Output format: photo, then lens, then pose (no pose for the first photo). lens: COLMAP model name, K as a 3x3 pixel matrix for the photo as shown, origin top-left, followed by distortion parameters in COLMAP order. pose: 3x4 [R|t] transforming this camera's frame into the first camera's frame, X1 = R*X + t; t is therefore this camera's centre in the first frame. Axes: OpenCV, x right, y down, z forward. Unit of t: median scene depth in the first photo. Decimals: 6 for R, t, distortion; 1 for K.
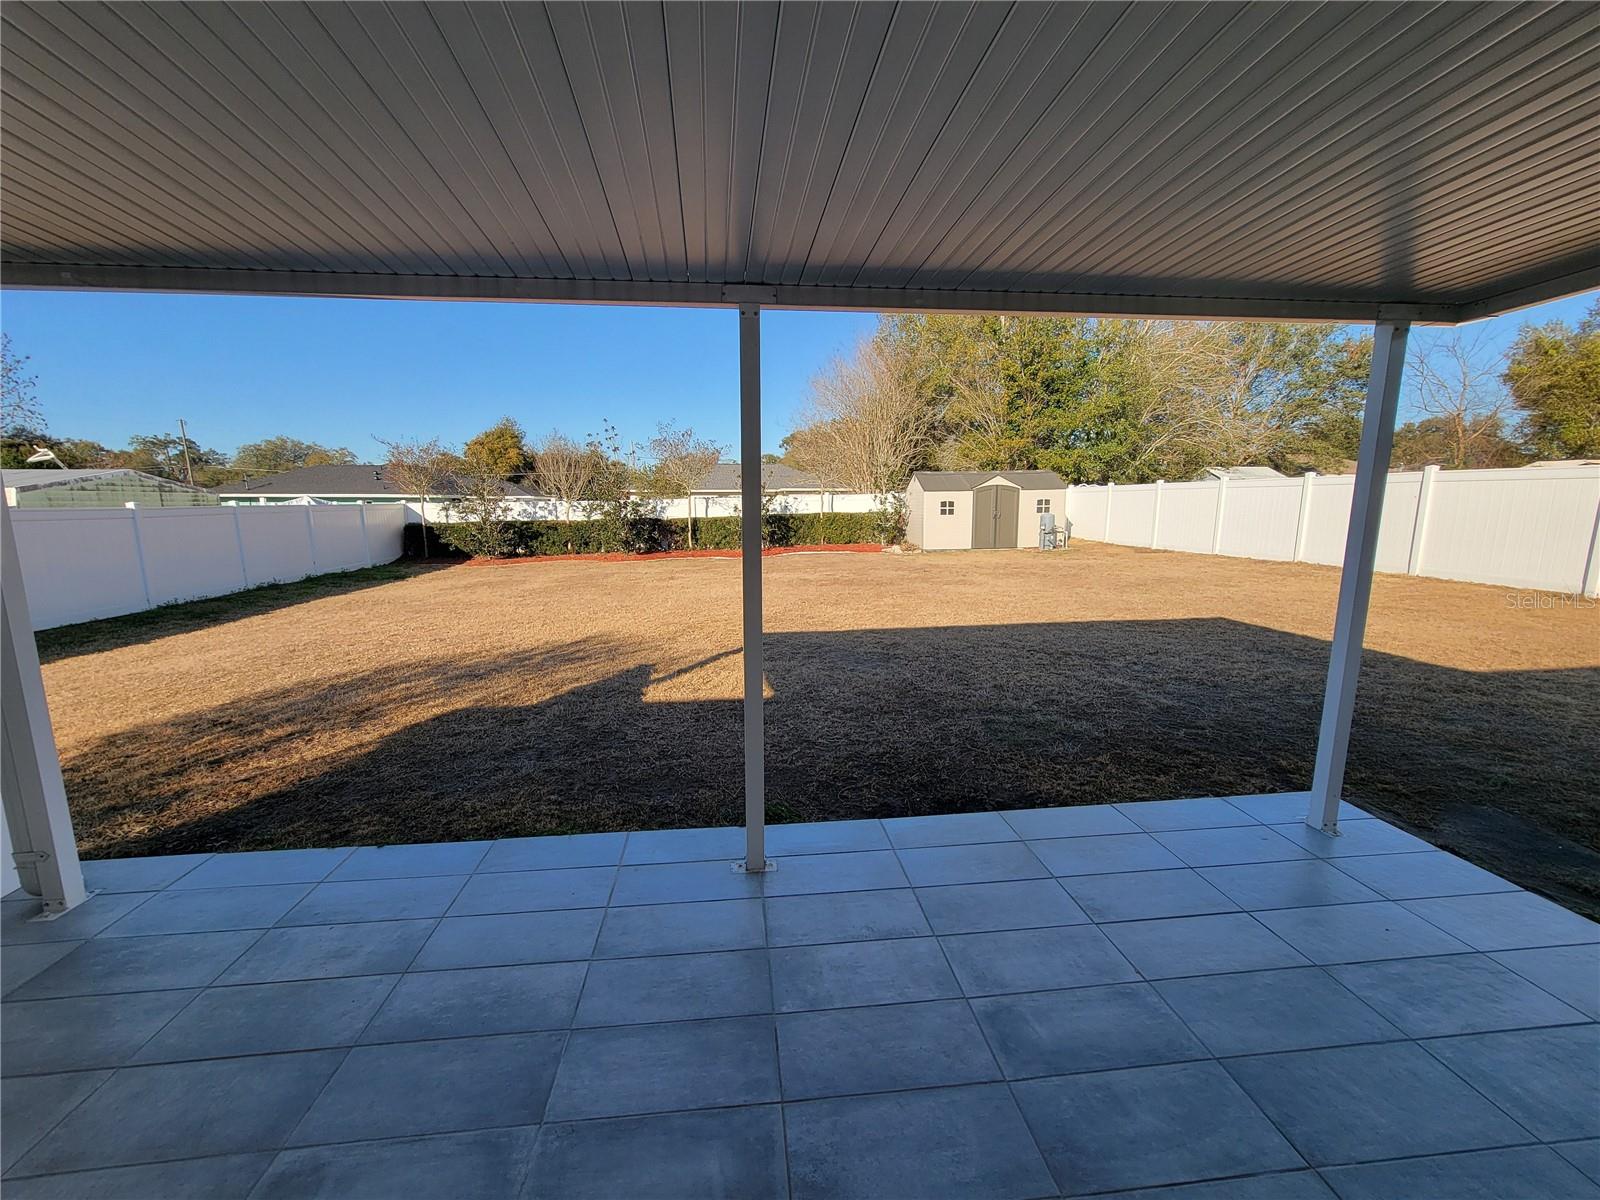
lens RADIAL K [[648.0, 0, 794.9], [0, 648.0, 605.8], [0, 0, 1]] dist [0.003942, 0.000439]
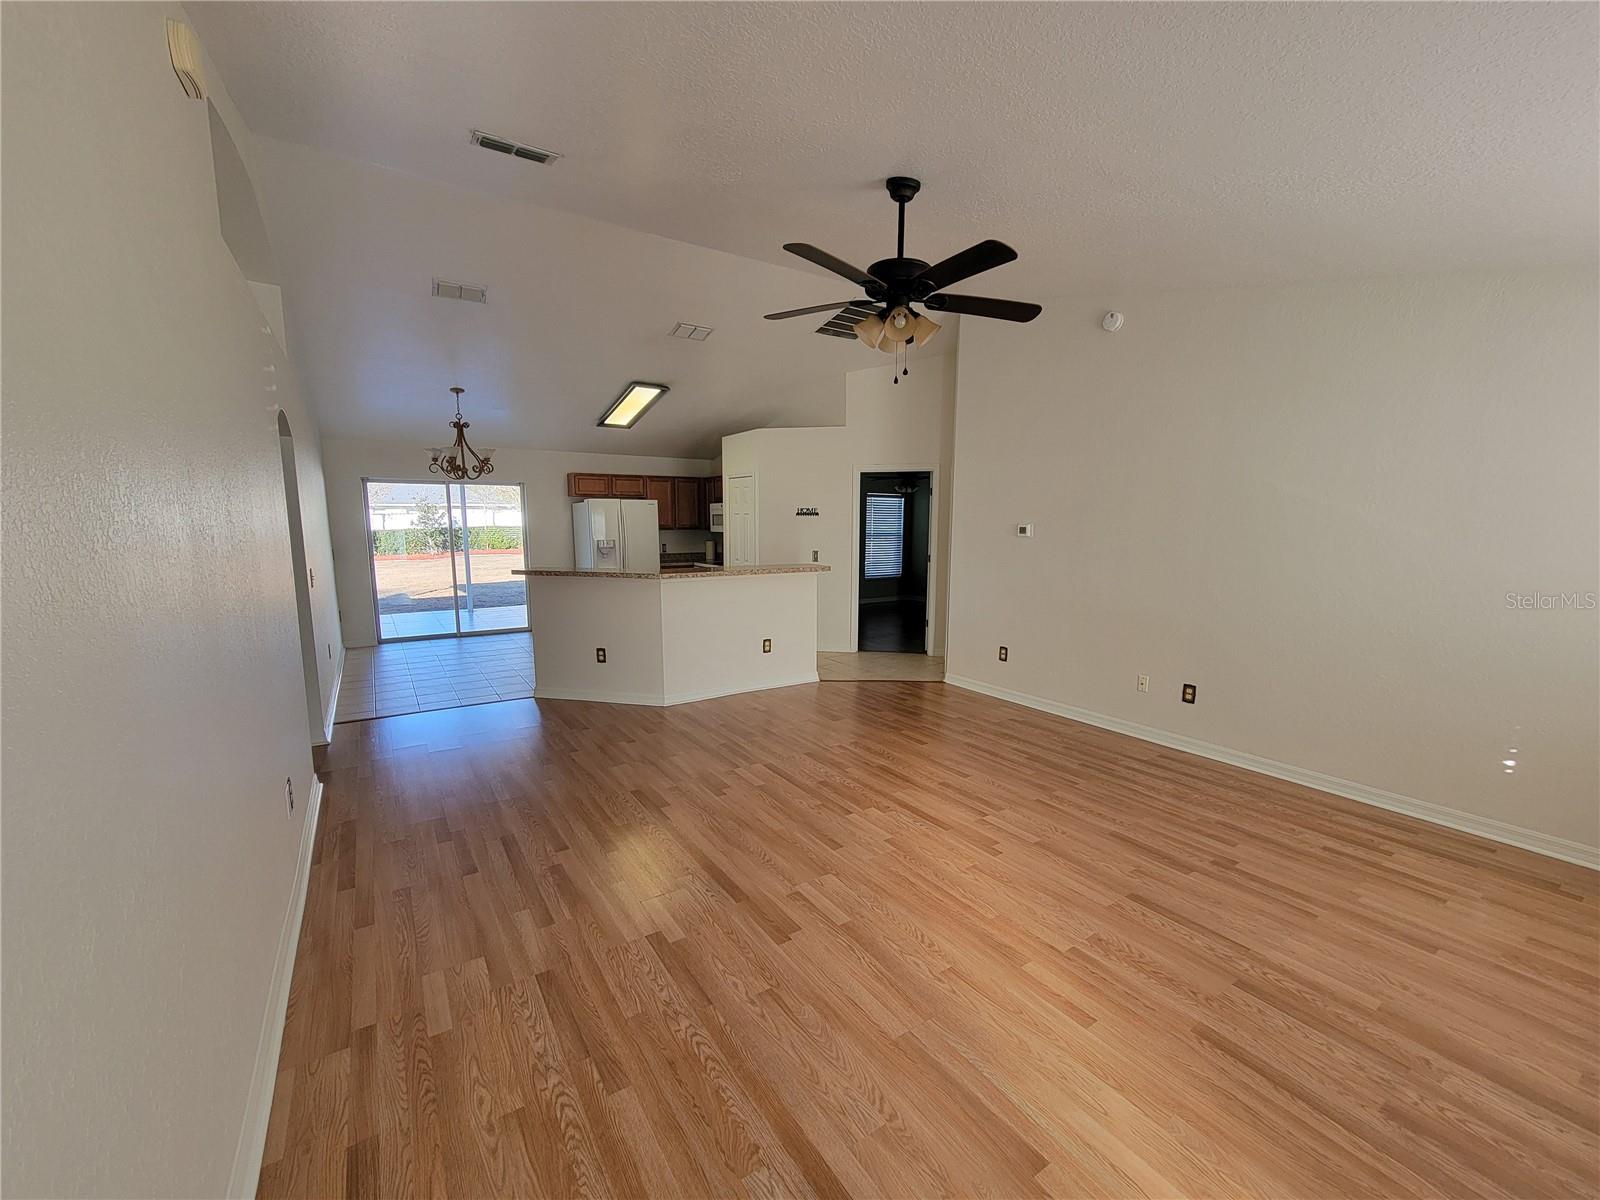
lens RADIAL K [[648.0, 0, 799.2], [0, 648.0, 607.6], [0, 0, 1]] dist [0.003942, 0.000439]
pose [[0.883898, -0.058383, 0.464021, -0.018230], [0.066547, 0.997783, -0.001222, 0.071693], [-0.462920, 0.031960, 0.885824, -0.498246]]
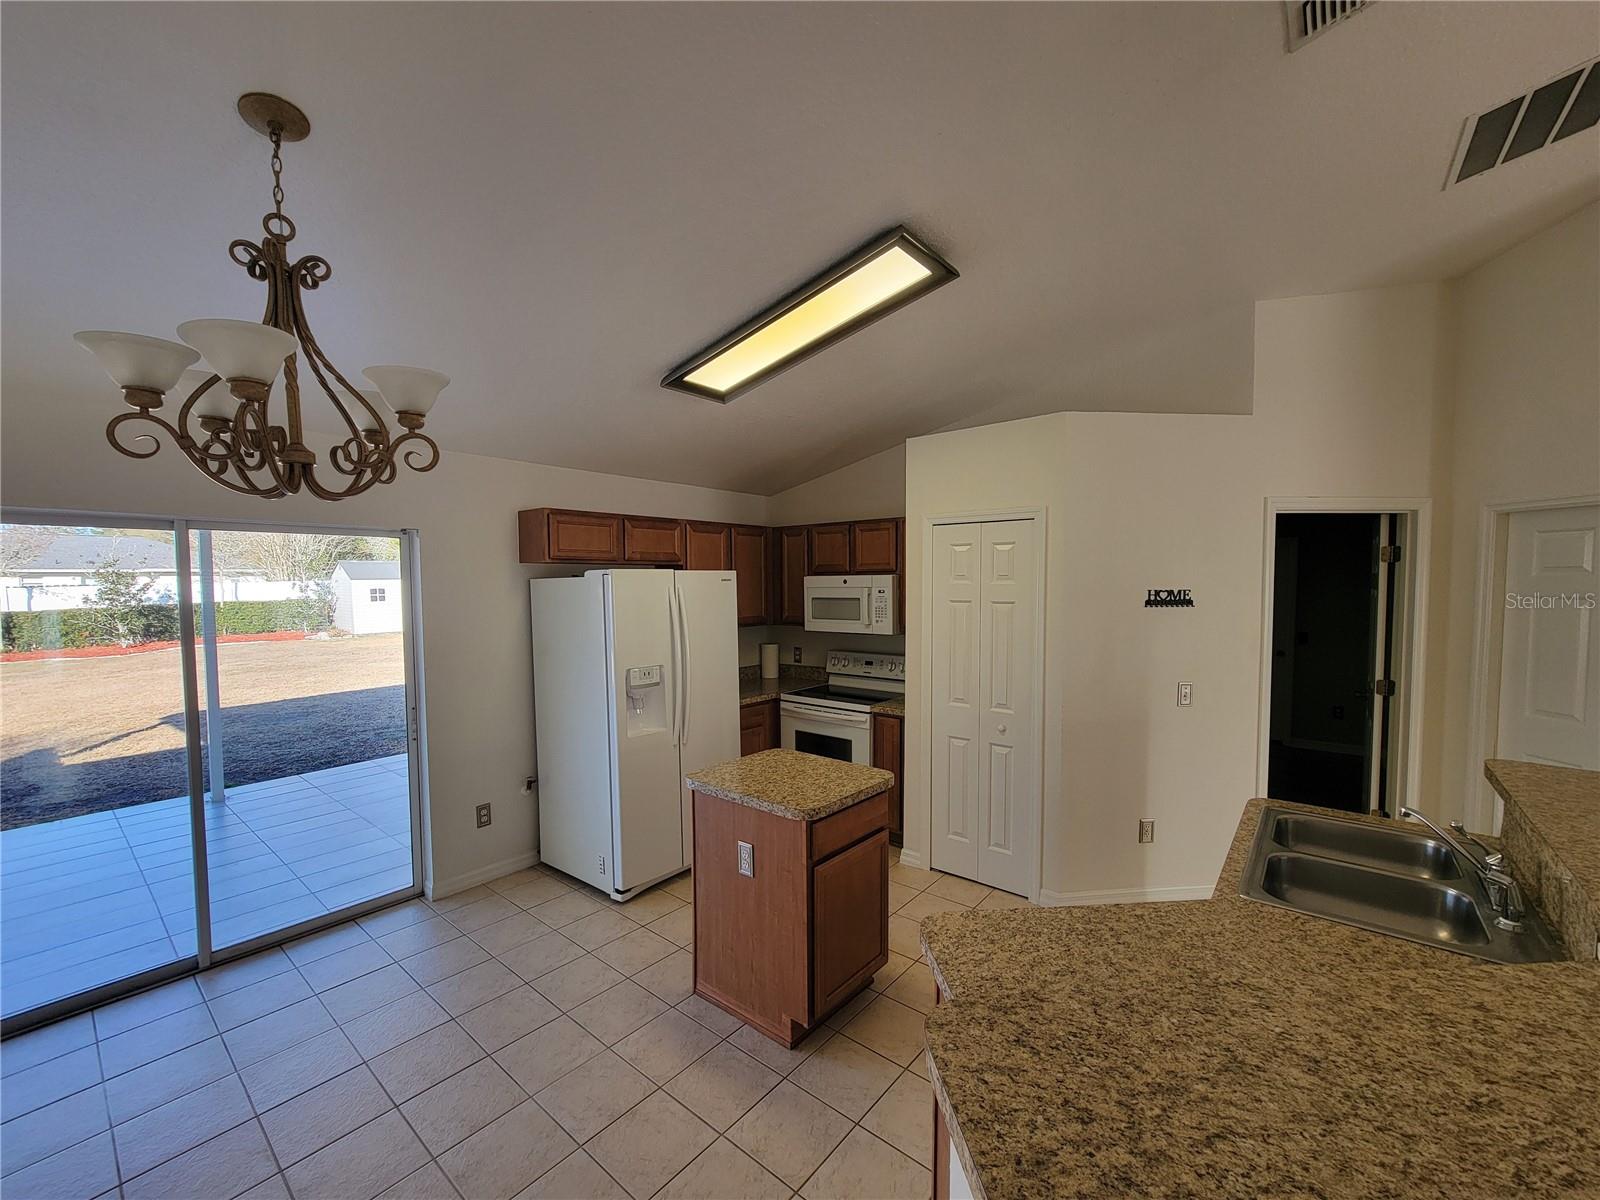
lens RADIAL K [[648.0, 0, 793.4], [0, 648.0, 612.5], [0, 0, 1]] dist [0.003942, 0.000439]
pose [[0.715653, -0.036070, 0.697524, -0.023666], [0.111183, 0.991815, -0.062785, 0.022116], [-0.689550, 0.122485, 0.713806, -0.234933]]
